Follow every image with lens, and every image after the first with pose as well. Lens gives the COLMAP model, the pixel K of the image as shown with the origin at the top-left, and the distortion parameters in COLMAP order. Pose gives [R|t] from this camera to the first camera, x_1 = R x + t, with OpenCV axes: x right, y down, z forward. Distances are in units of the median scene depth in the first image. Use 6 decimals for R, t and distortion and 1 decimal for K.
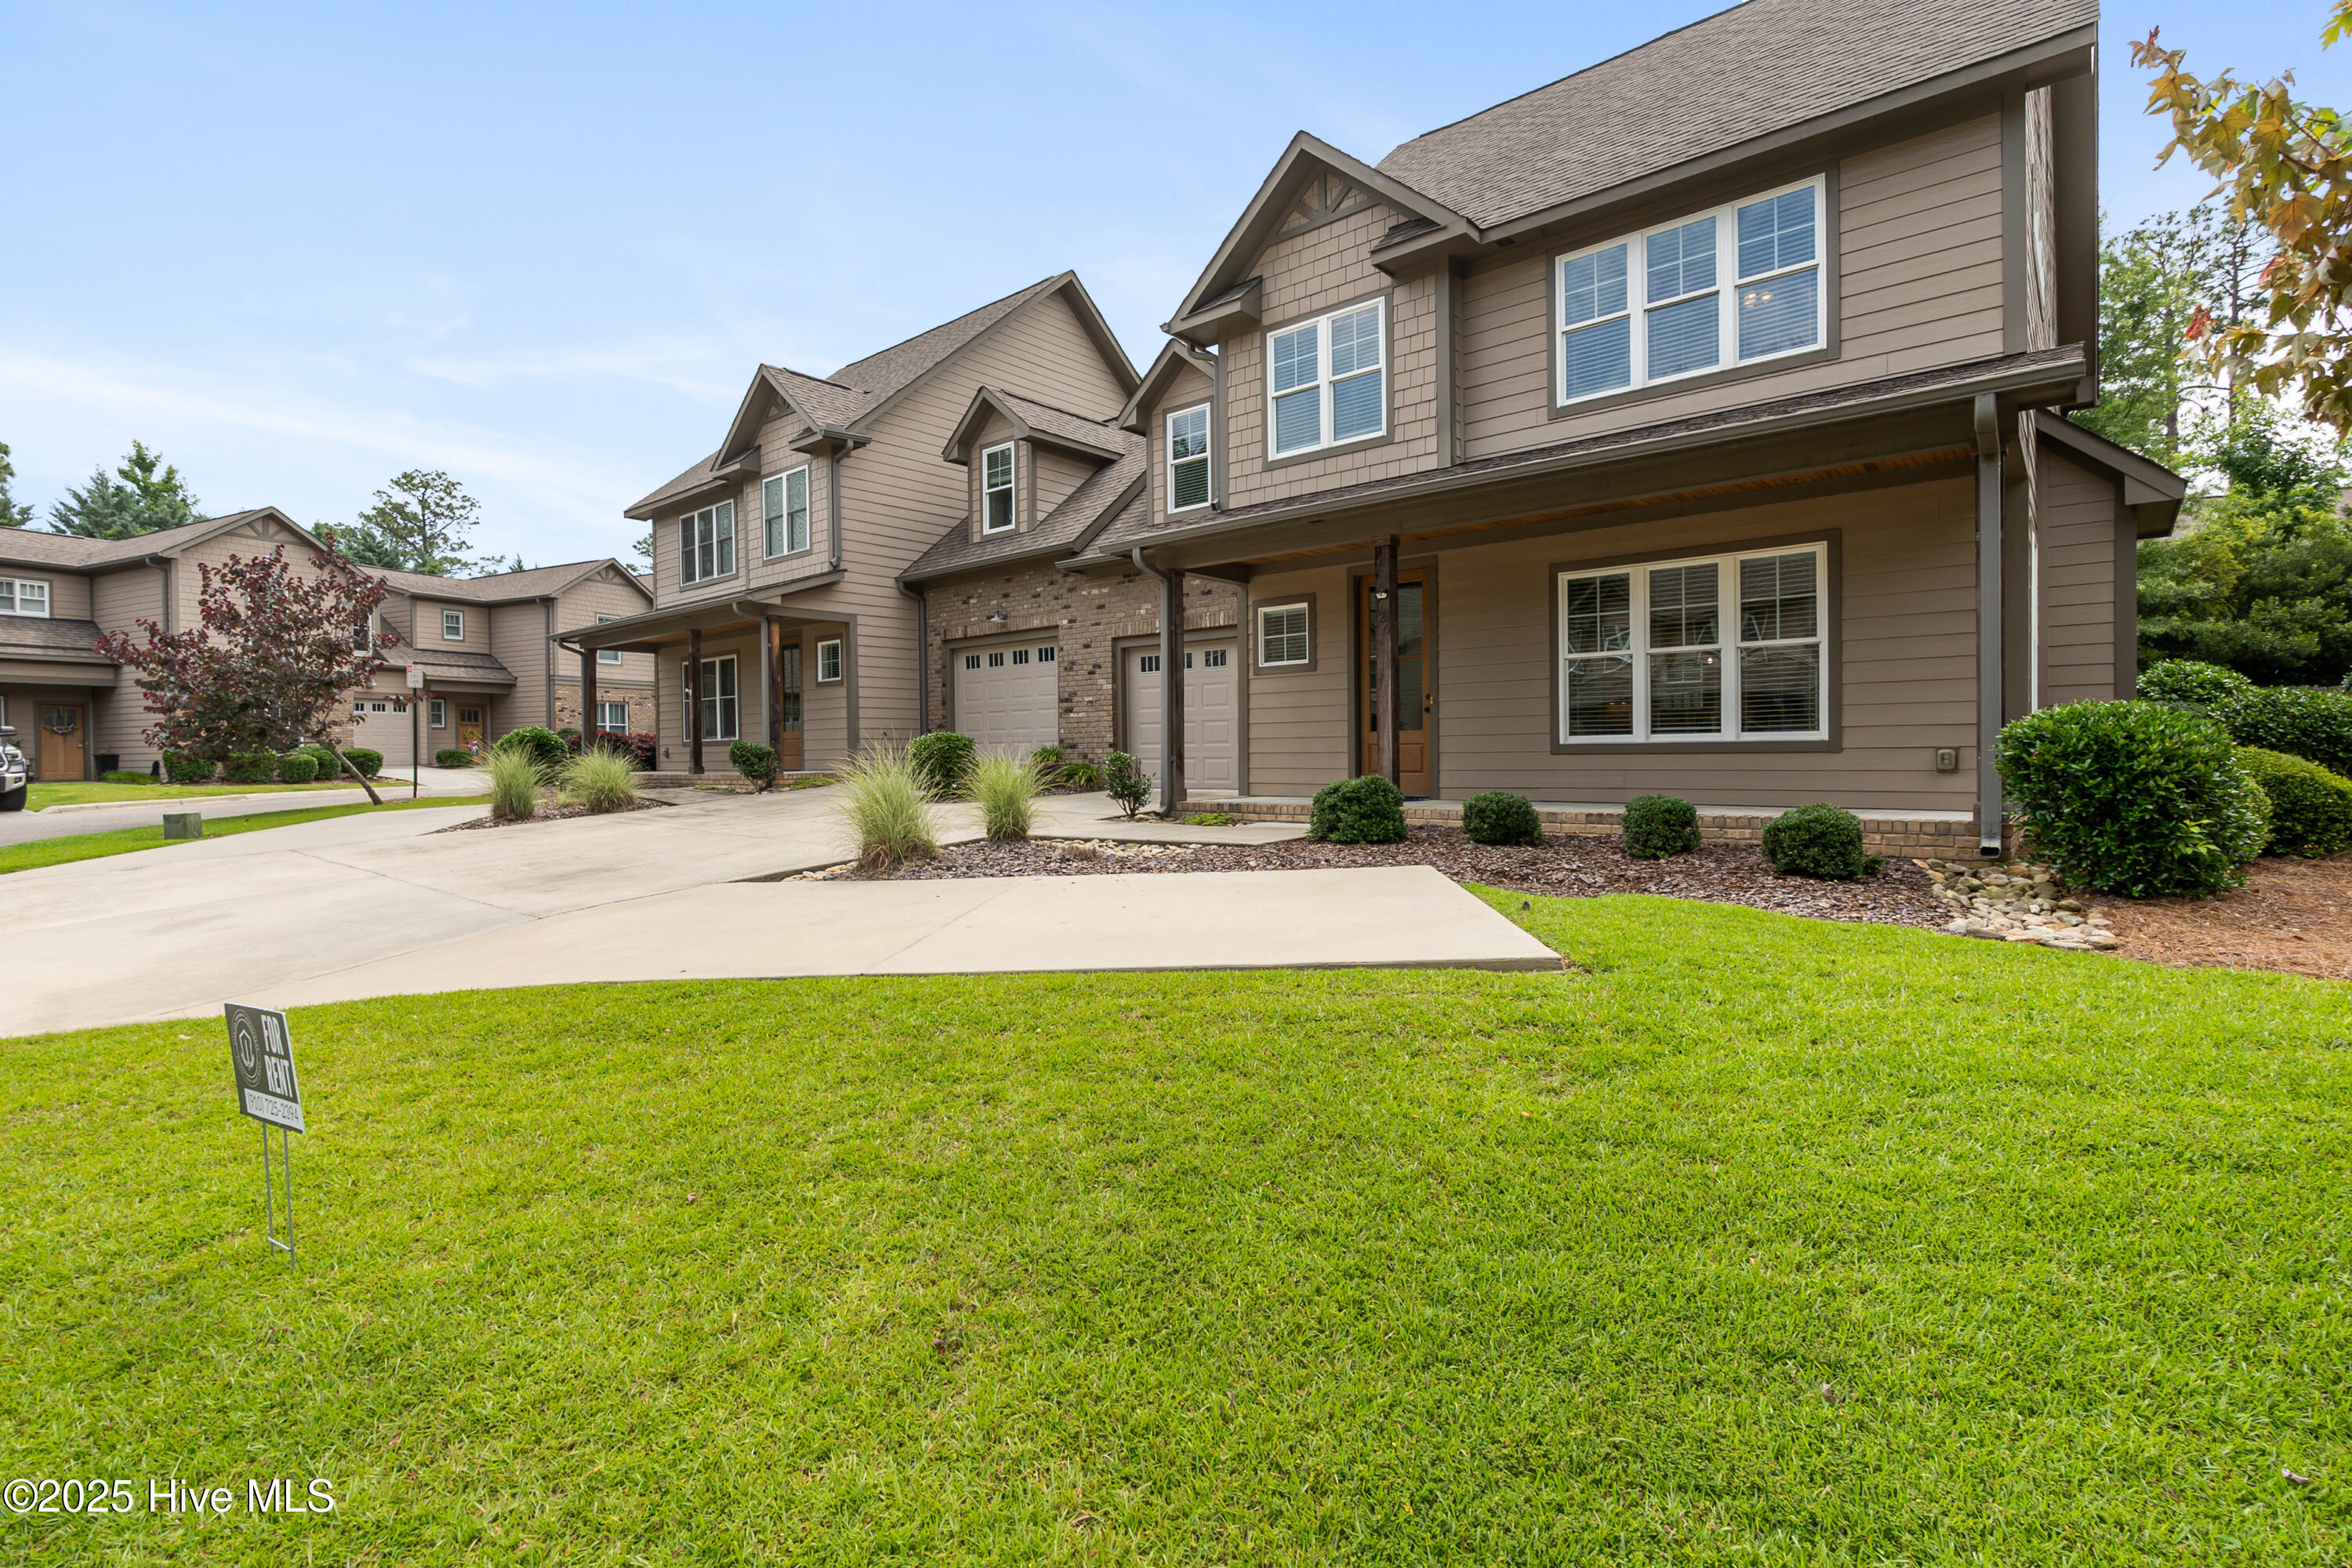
lens RADIAL K [[1081.1, 0, 1171.3], [0, 1081.1, 778.0], [0, 0, 1]] dist [-0.008129, 0.000687]
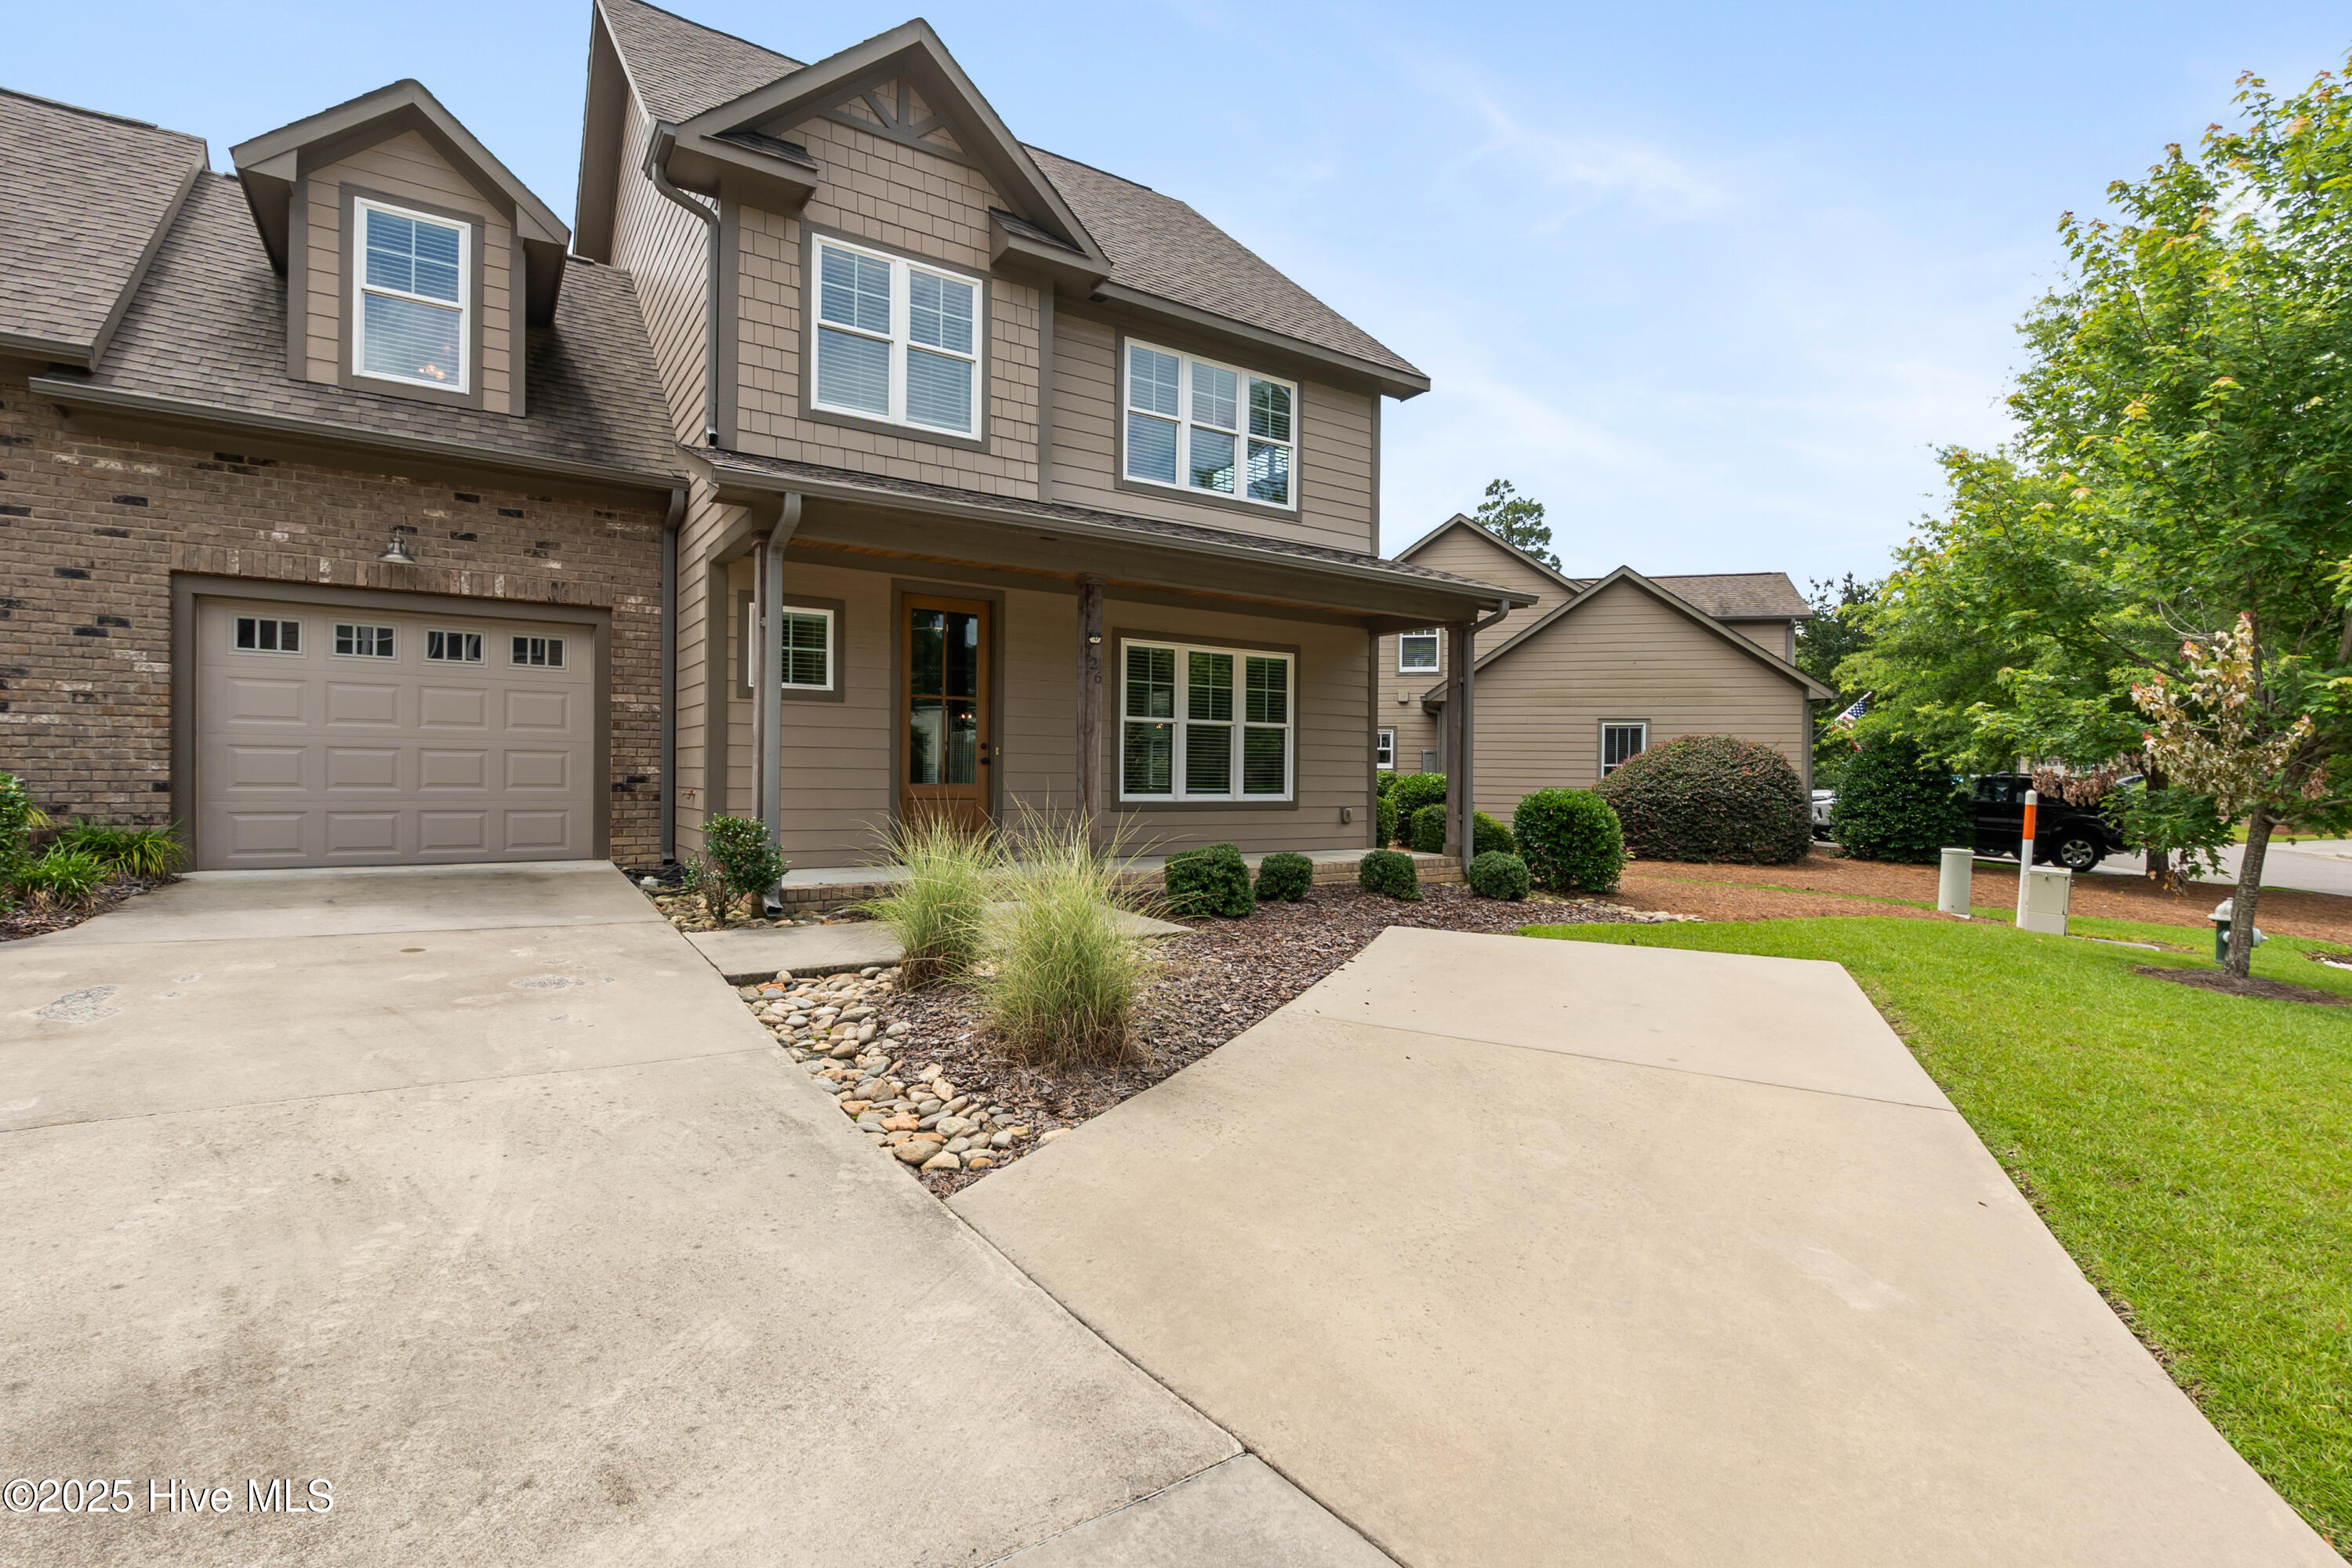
lens RADIAL K [[1081.1, 0, 1176.6], [0, 1081.1, 785.9], [0, 0, 1]] dist [-0.008129, 0.000687]
pose [[0.269768, 0.005599, 0.962909, -0.586031], [0.005749, 0.999956, -0.007425, -0.035818], [-0.962908, 0.007539, 0.269724, 0.619633]]
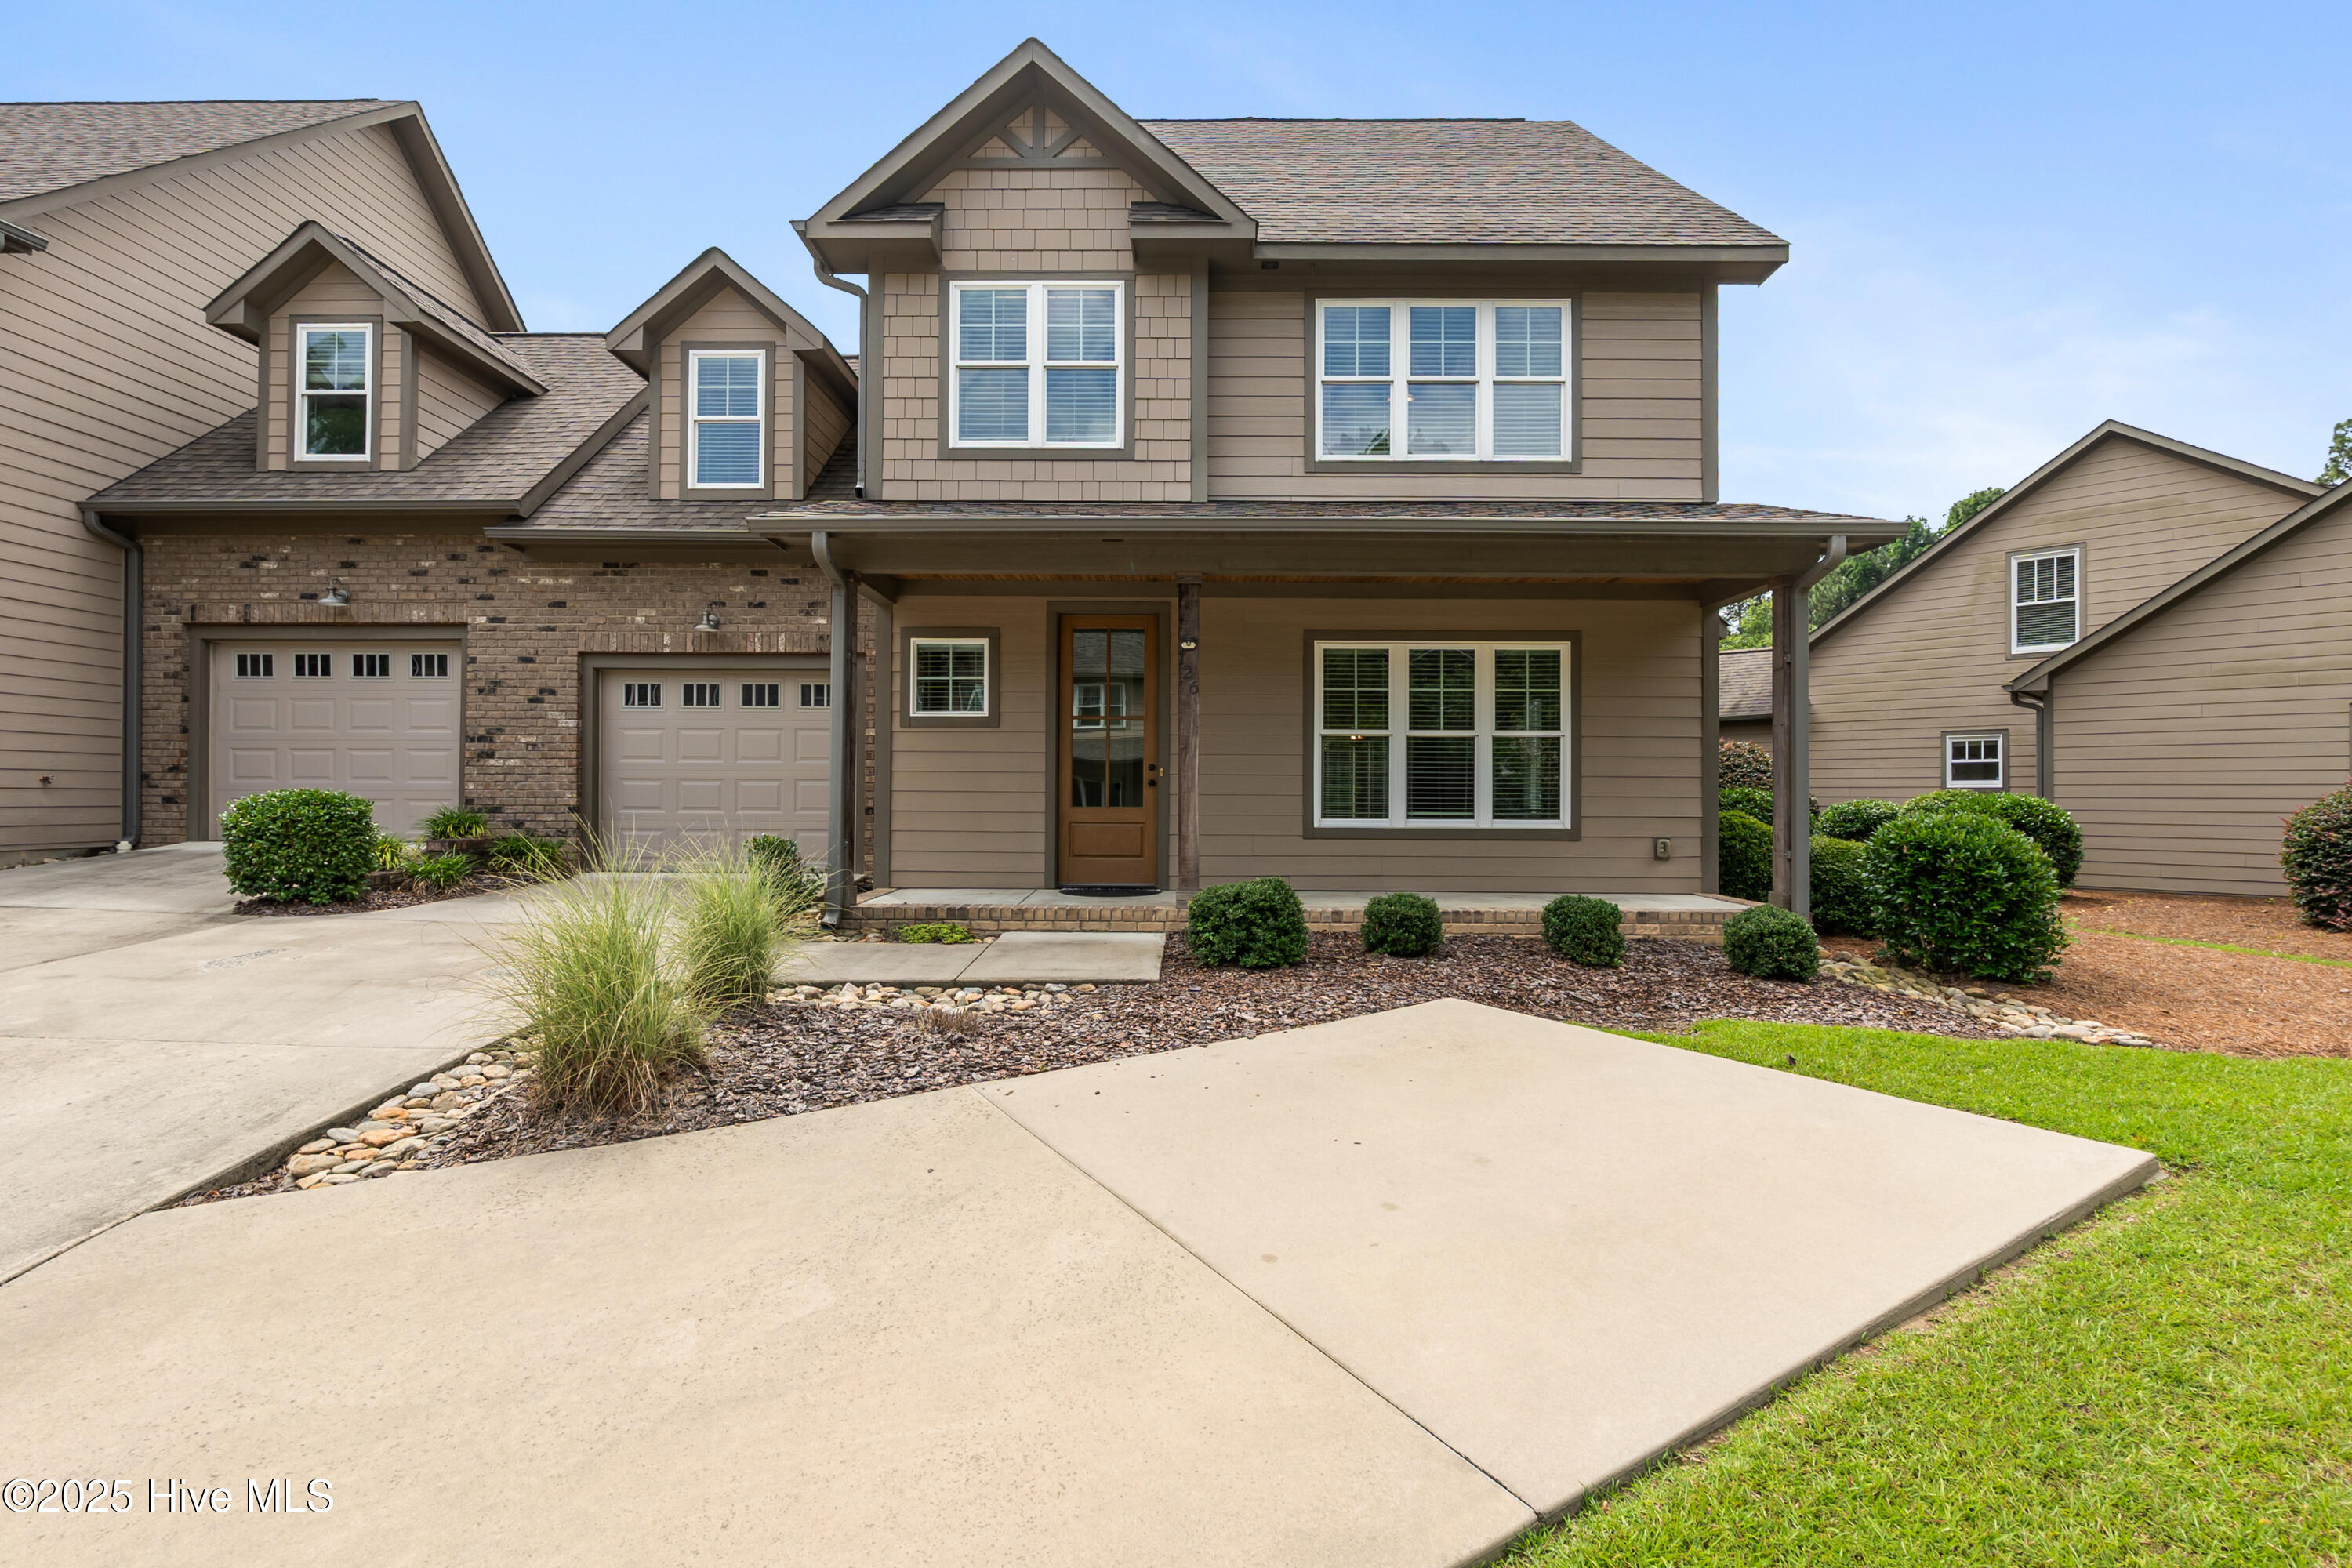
lens RADIAL K [[1081.1, 0, 1177.9], [0, 1081.1, 792.4], [0, 0, 1]] dist [-0.008129, 0.000687]
pose [[0.764035, 0.018171, 0.644919, -0.294910], [-0.000646, 0.999624, -0.027400, -0.033412], [-0.645175, 0.020518, 0.763760, 0.350740]]
